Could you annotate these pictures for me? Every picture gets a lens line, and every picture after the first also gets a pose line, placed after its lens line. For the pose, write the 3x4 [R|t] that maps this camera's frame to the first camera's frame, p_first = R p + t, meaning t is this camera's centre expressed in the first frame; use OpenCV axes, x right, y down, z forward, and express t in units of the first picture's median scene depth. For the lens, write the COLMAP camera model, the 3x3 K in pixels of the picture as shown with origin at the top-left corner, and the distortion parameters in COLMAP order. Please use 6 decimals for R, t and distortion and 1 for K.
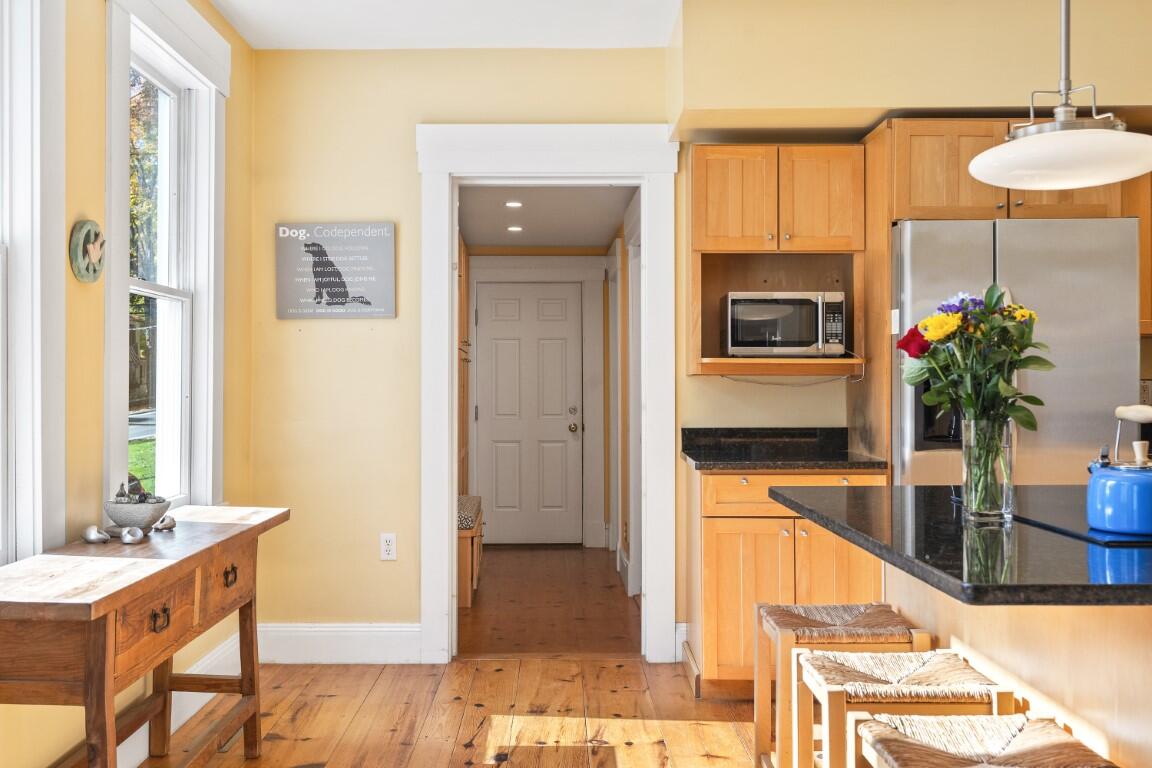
lens RADIAL K [[1130.1, 0, 579.6], [0, 1130.1, 383.1], [0, 0, 1]] dist [0.006828, 0.000000]
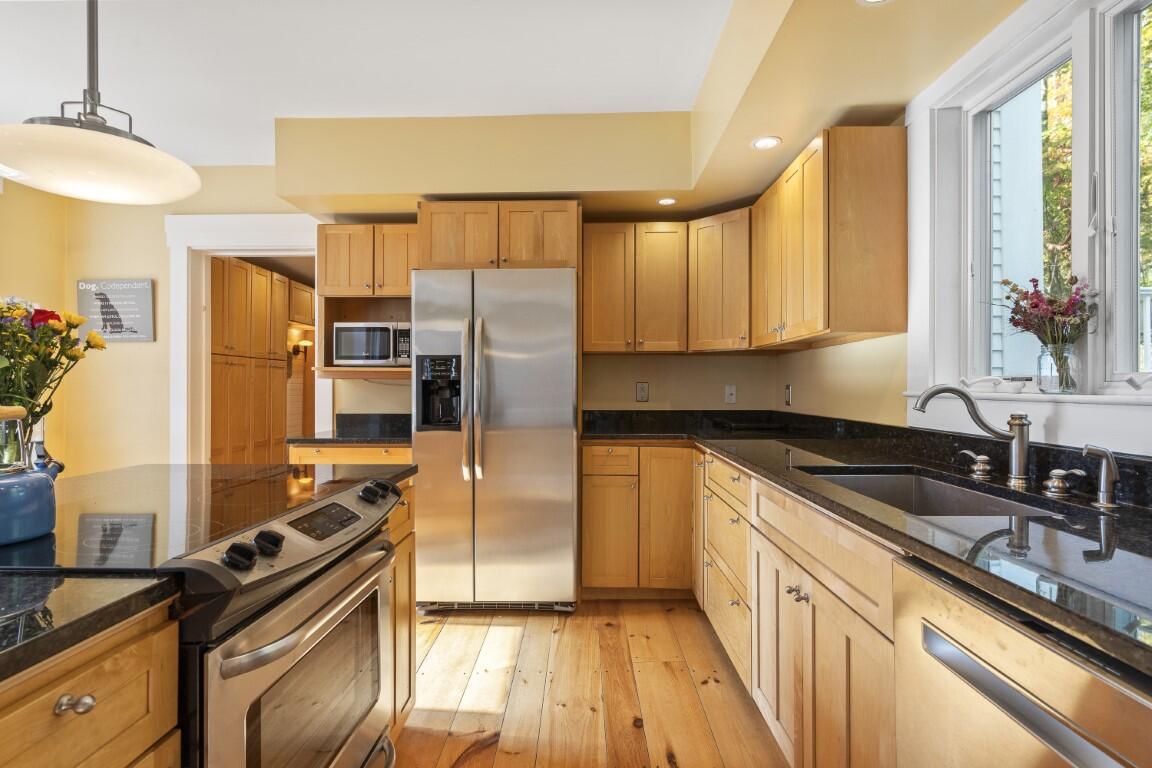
lens RADIAL K [[579.9, 0, 577.4], [0, 579.9, 386.7], [0, 0, 1]] dist [-0.010305, 0.002689]
pose [[0.999465, 0.002171, -0.032638, 0.475445], [-0.002031, 0.999989, 0.004329, -0.000483], [0.032647, -0.004261, 0.999458, 0.250699]]
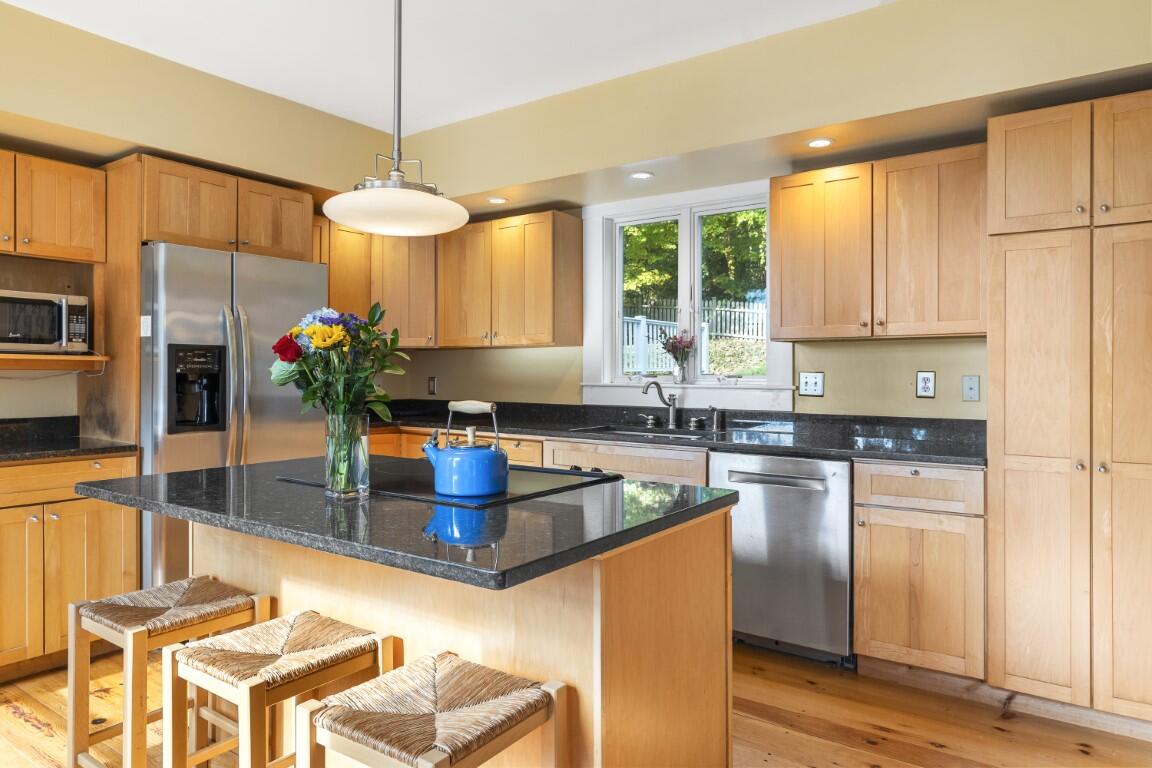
lens RADIAL K [[714.1, 0, 576.8], [0, 714.1, 379.4], [0, 0, 1]] dist [-0.004306, 0.005175]
pose [[0.579920, -0.001544, 0.814672, -0.064312], [-0.006456, 0.999958, 0.006491, -0.005941], [-0.814648, -0.009024, 0.579886, 0.185305]]
